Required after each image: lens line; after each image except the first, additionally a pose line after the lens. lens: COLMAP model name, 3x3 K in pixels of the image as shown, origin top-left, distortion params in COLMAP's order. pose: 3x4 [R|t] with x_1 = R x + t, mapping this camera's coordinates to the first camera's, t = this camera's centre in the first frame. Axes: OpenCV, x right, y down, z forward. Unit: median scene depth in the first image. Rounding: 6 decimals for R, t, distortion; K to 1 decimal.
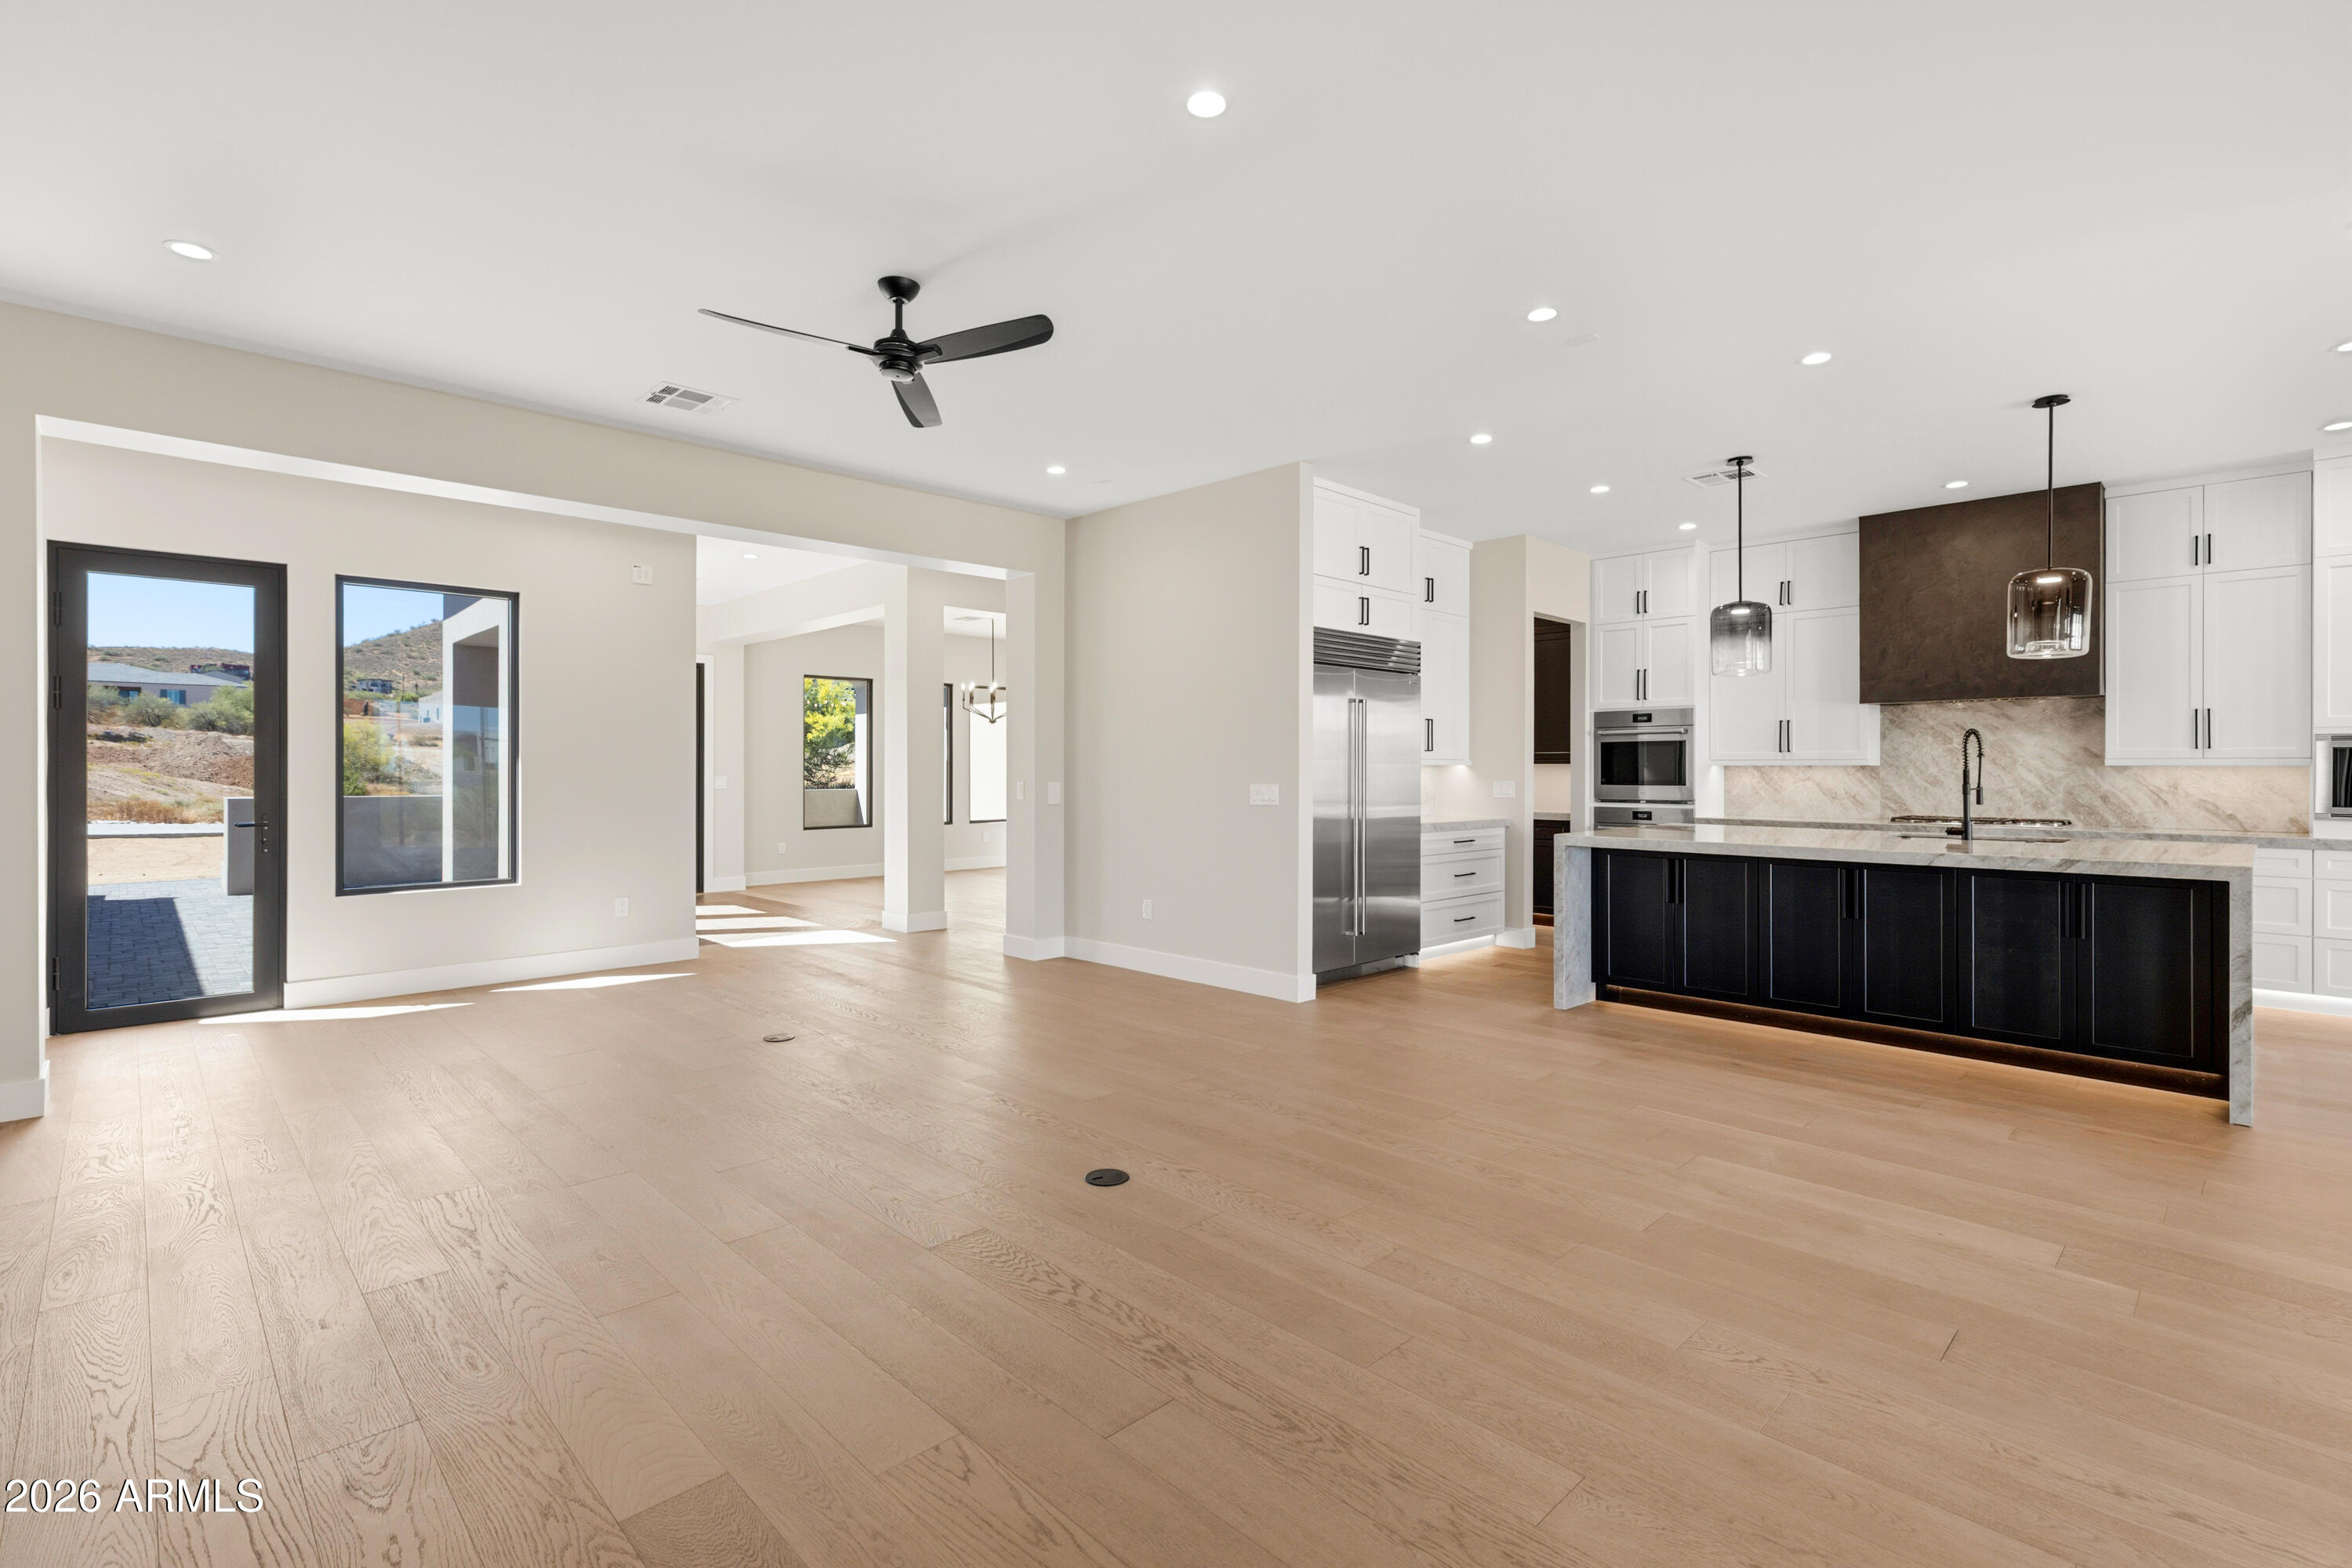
lens RADIAL K [[1062.1, 0, 1142.0], [0, 1062.1, 763.7], [0, 0, 1]] dist [0.006494, 0.000101]
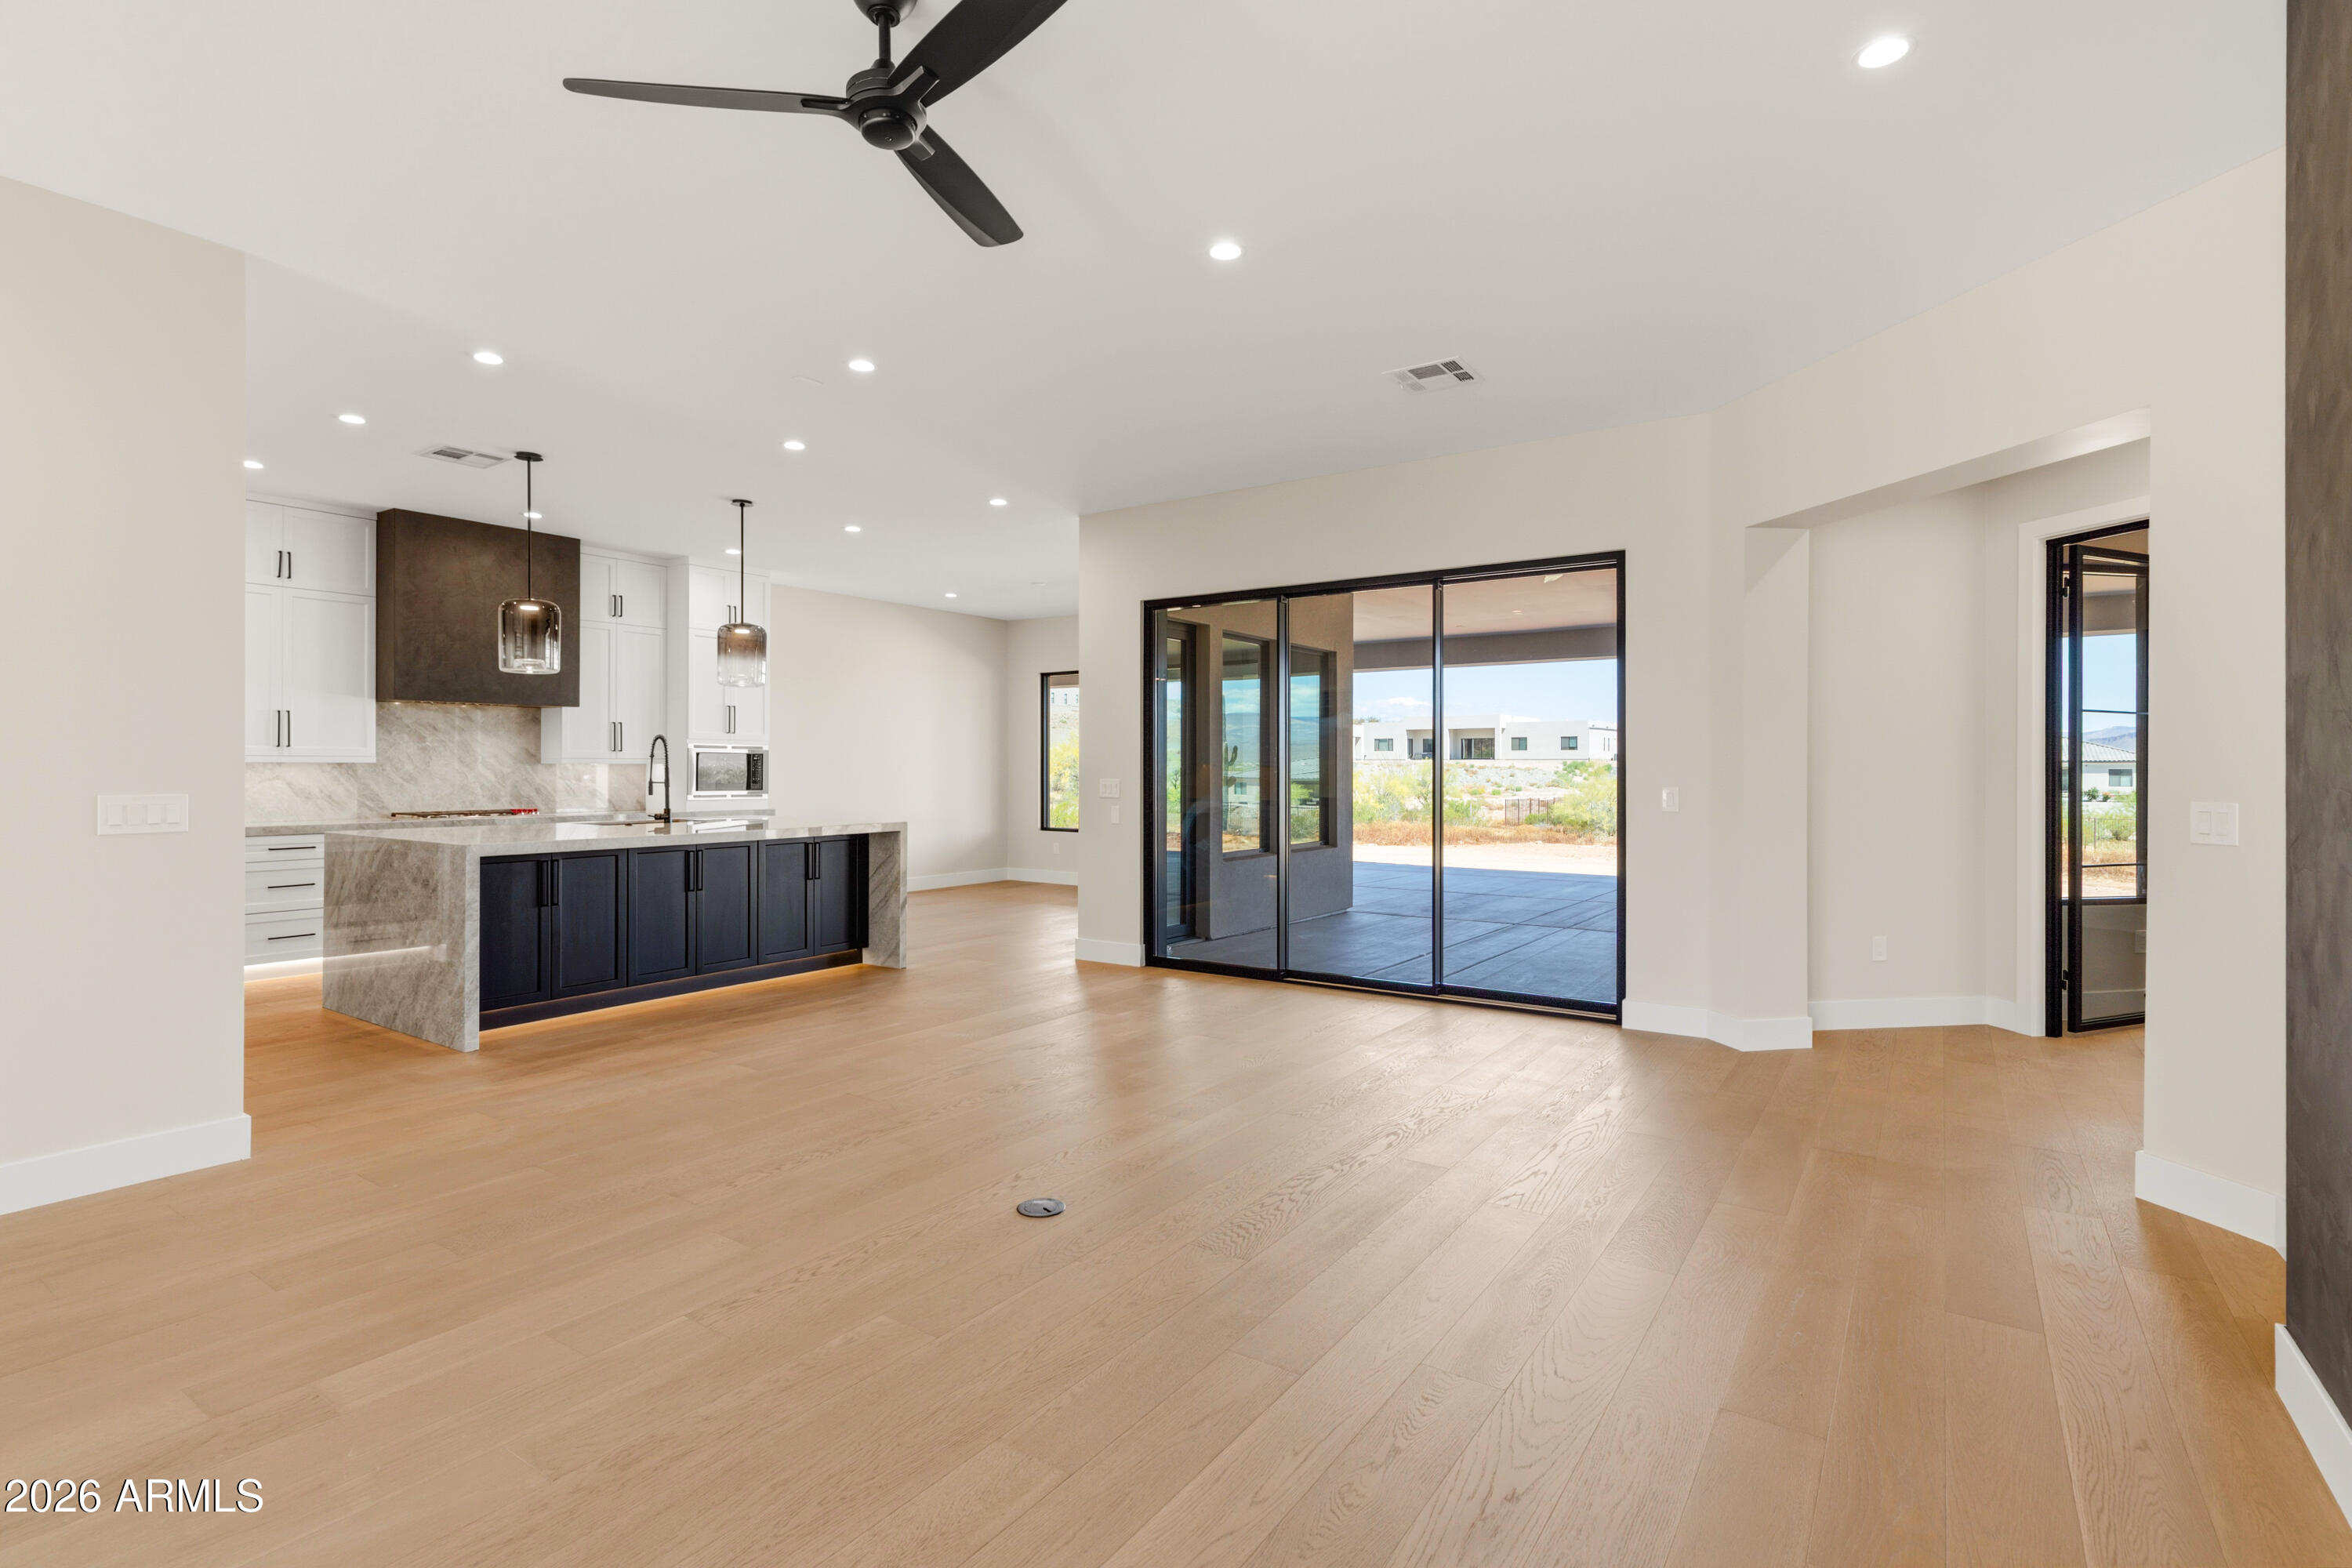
lens RADIAL K [[1125.1, 0, 1172.7], [0, 1125.1, 774.1], [0, 0, 1]] dist [-0.003928, -0.000280]
pose [[-0.205103, -0.006661, 0.978718, -0.520609], [-0.006409, 0.999965, 0.005463, 0.001907], [-0.978719, -0.005152, -0.205138, 0.558754]]
